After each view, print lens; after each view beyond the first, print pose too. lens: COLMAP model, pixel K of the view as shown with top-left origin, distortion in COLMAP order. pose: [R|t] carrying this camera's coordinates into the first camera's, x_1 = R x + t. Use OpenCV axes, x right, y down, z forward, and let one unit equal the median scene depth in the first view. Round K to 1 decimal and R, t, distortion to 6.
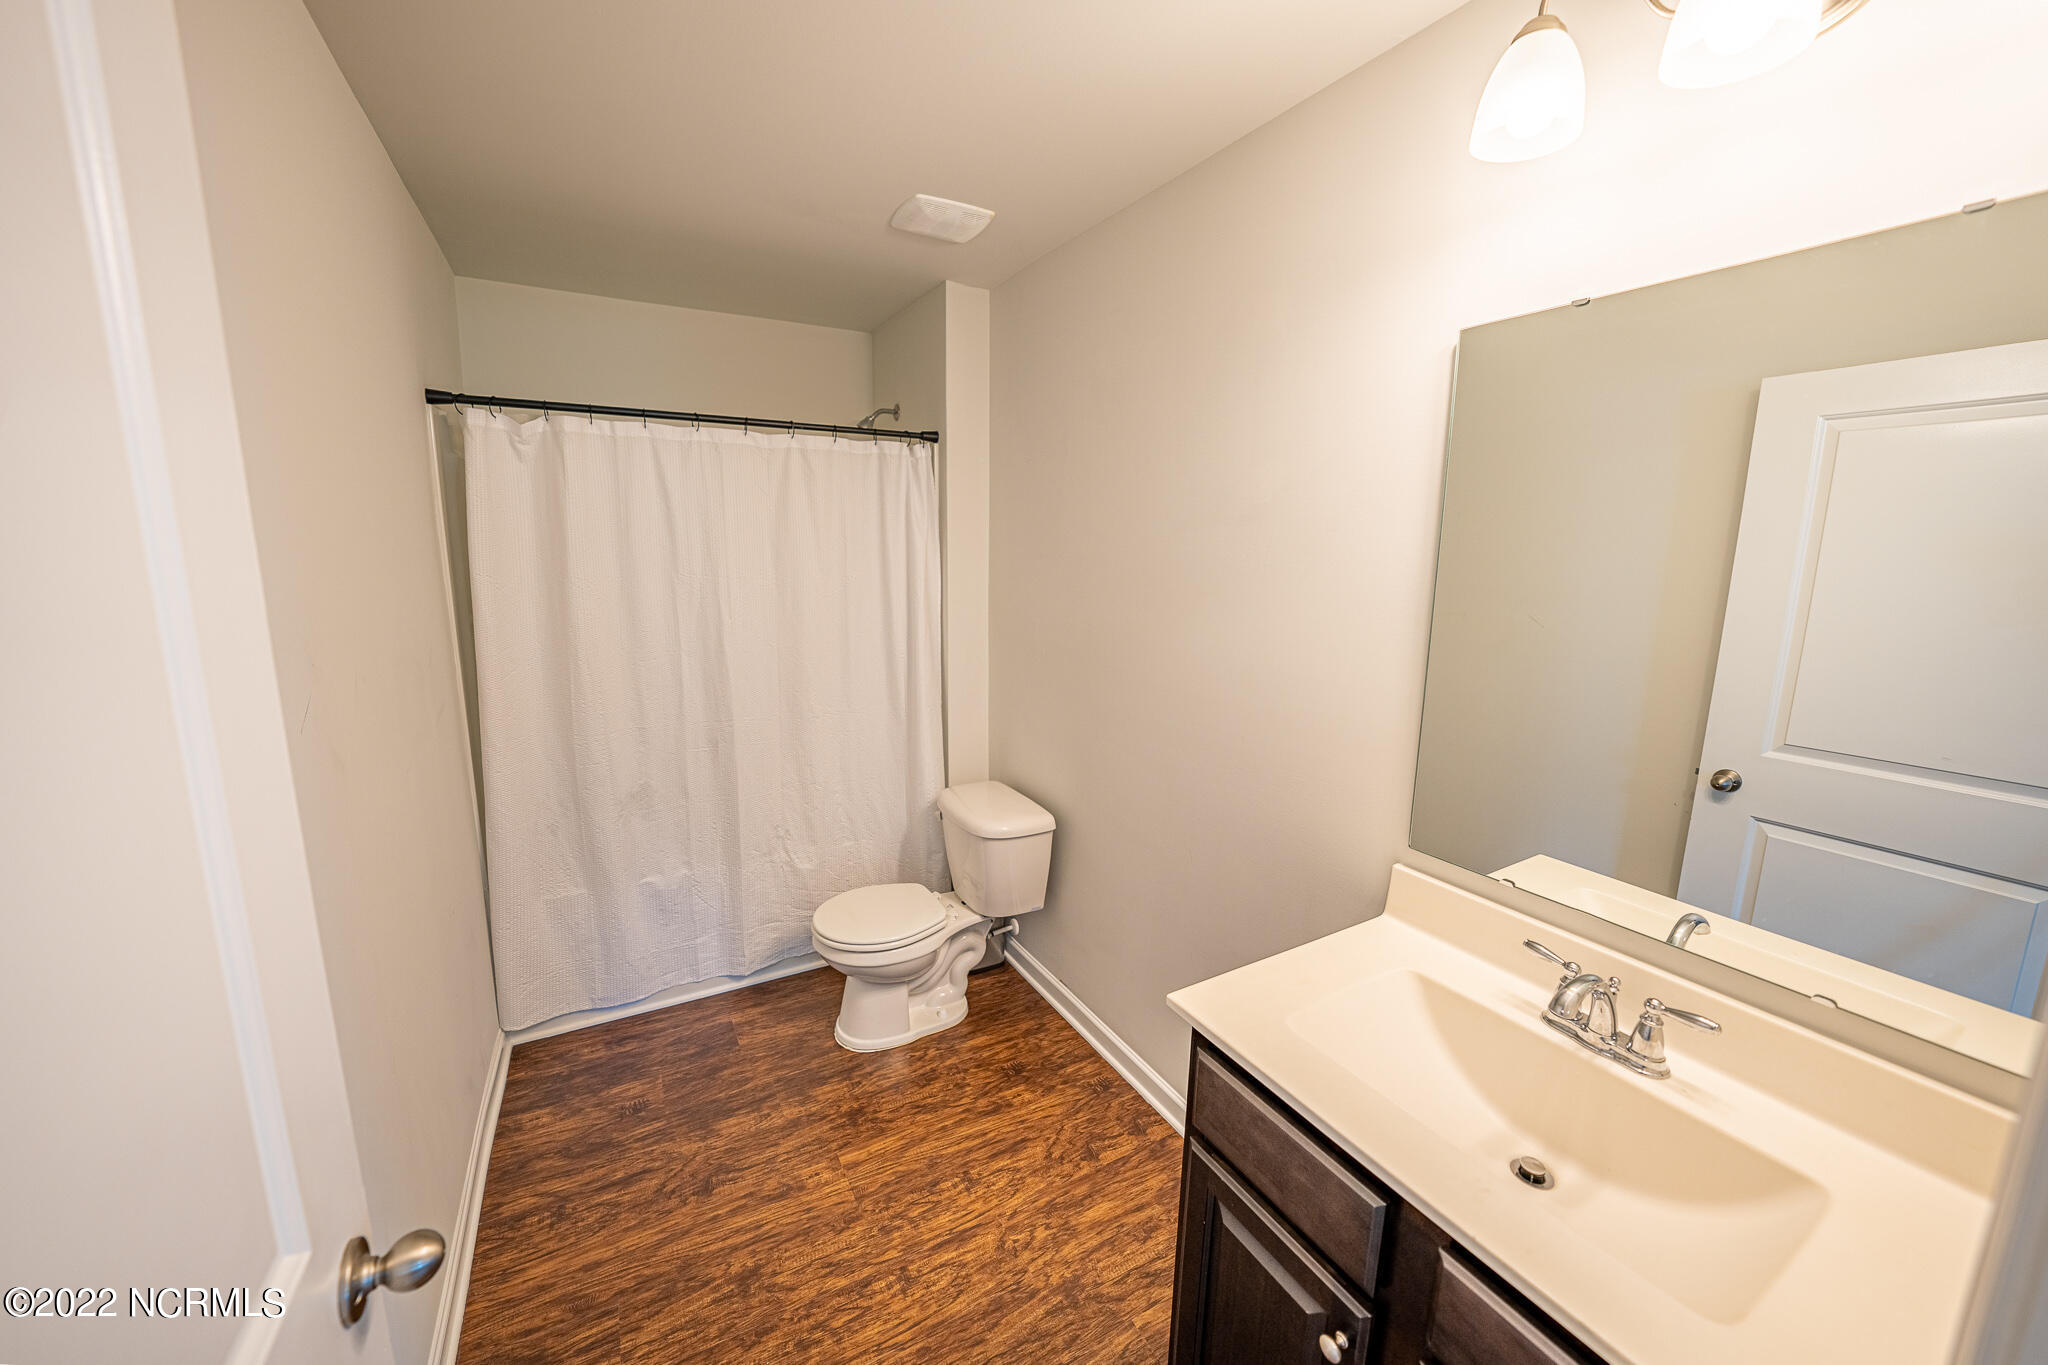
lens RADIAL K [[732.1, 0, 1018.0], [0, 732.1, 678.6], [0, 0, 1]] dist [-0.011488, 0.000119]
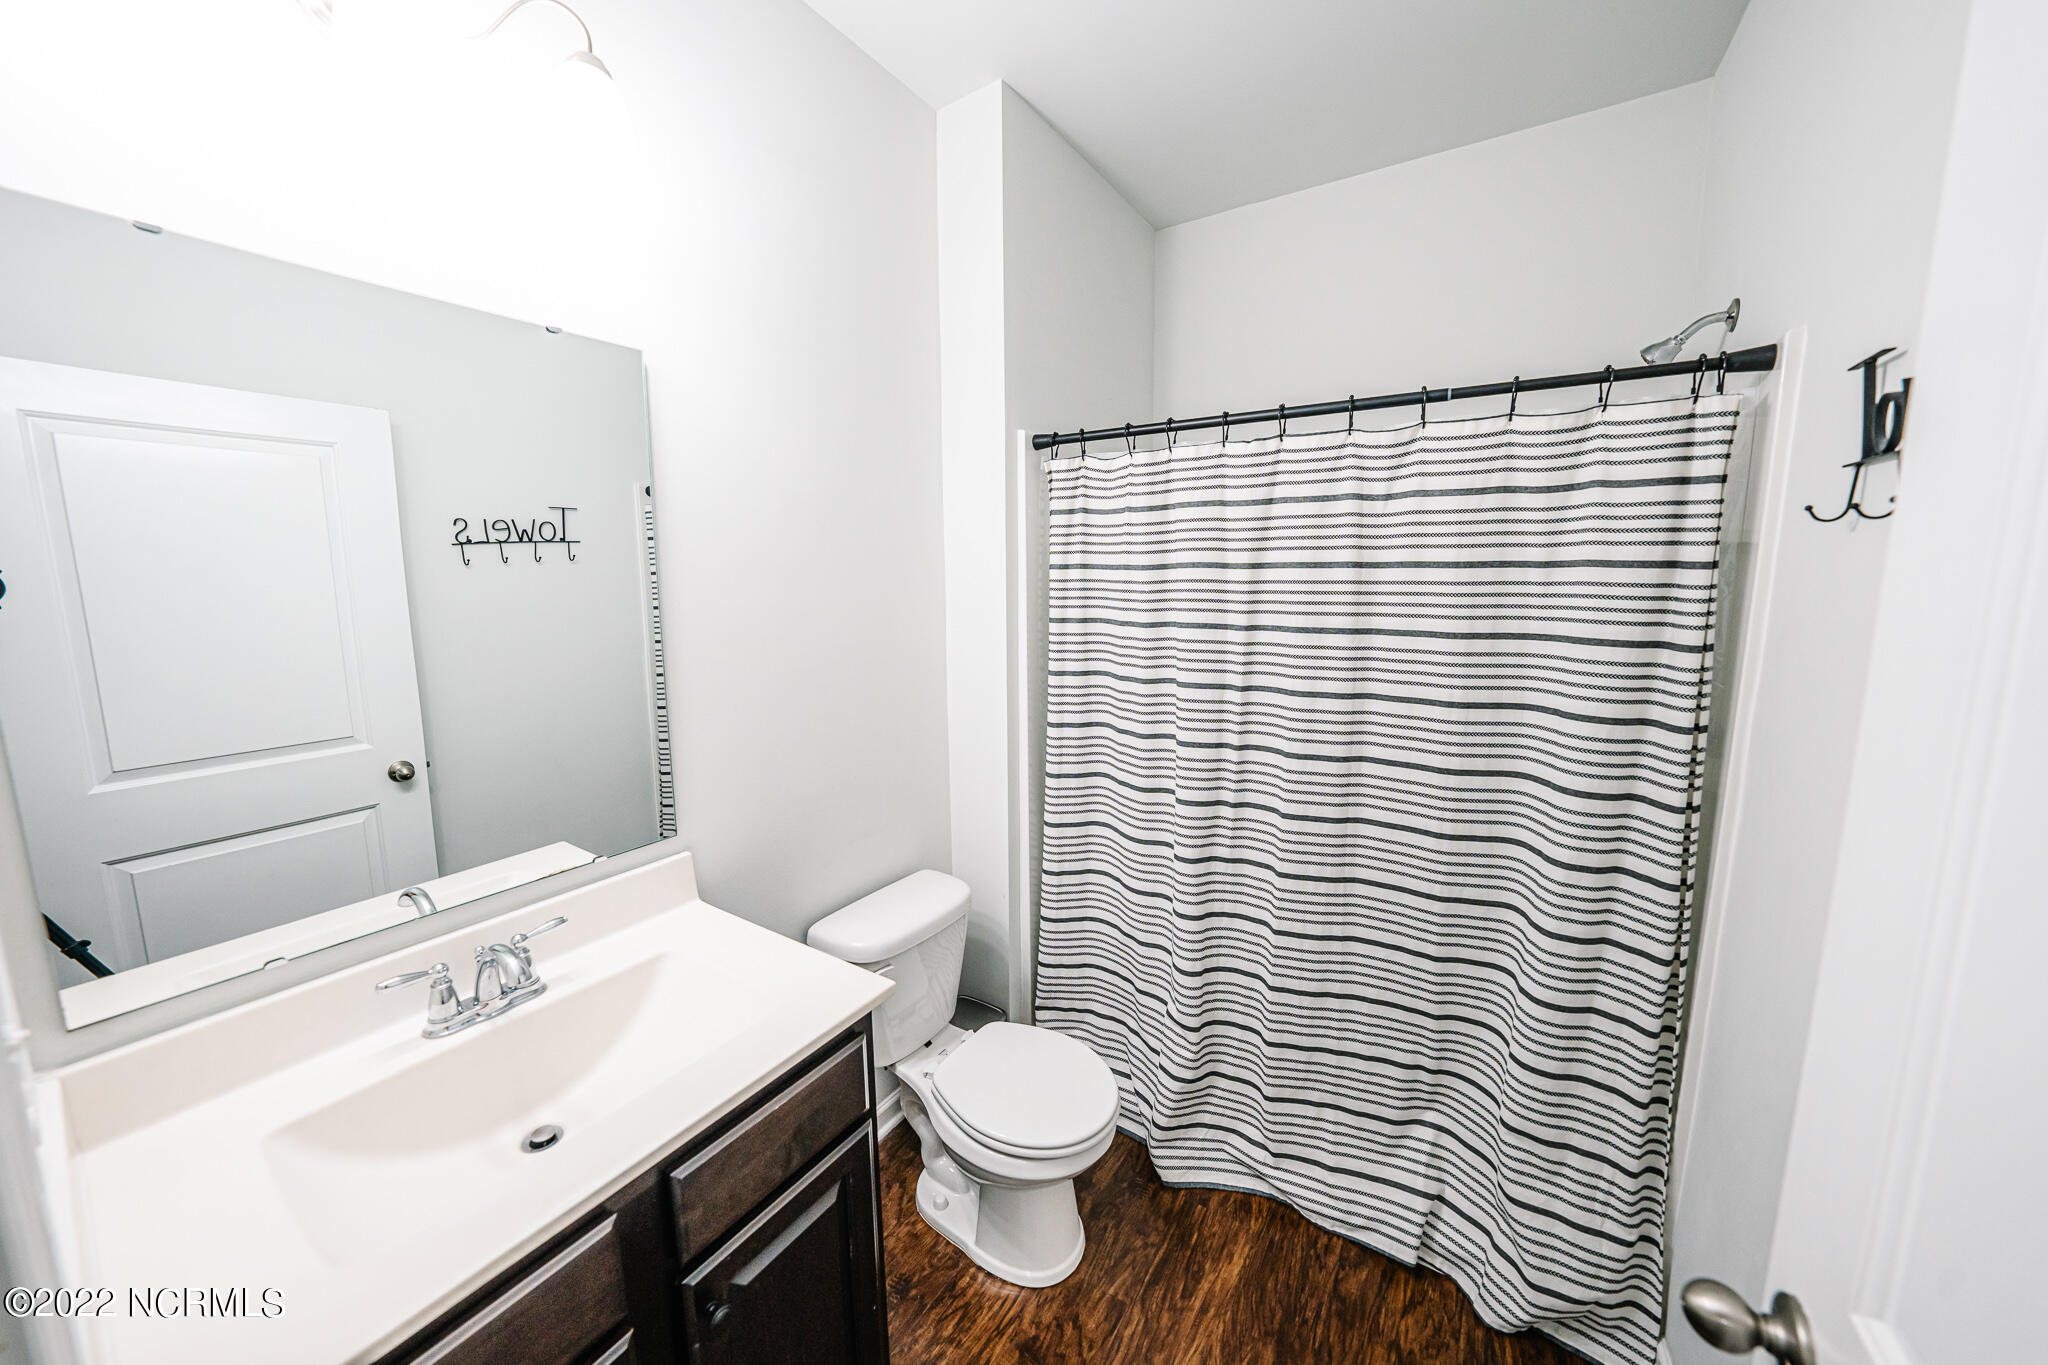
lens RADIAL K [[732.1, 0, 1018.0], [0, 732.1, 678.6], [0, 0, 1]] dist [-0.011488, 0.000119]
pose [[-0.468960, -0.136349, 0.872632, -0.432185], [0.161965, 0.957981, 0.236726, -0.091542], [-0.868242, 0.252351, -0.427171, 0.667794]]
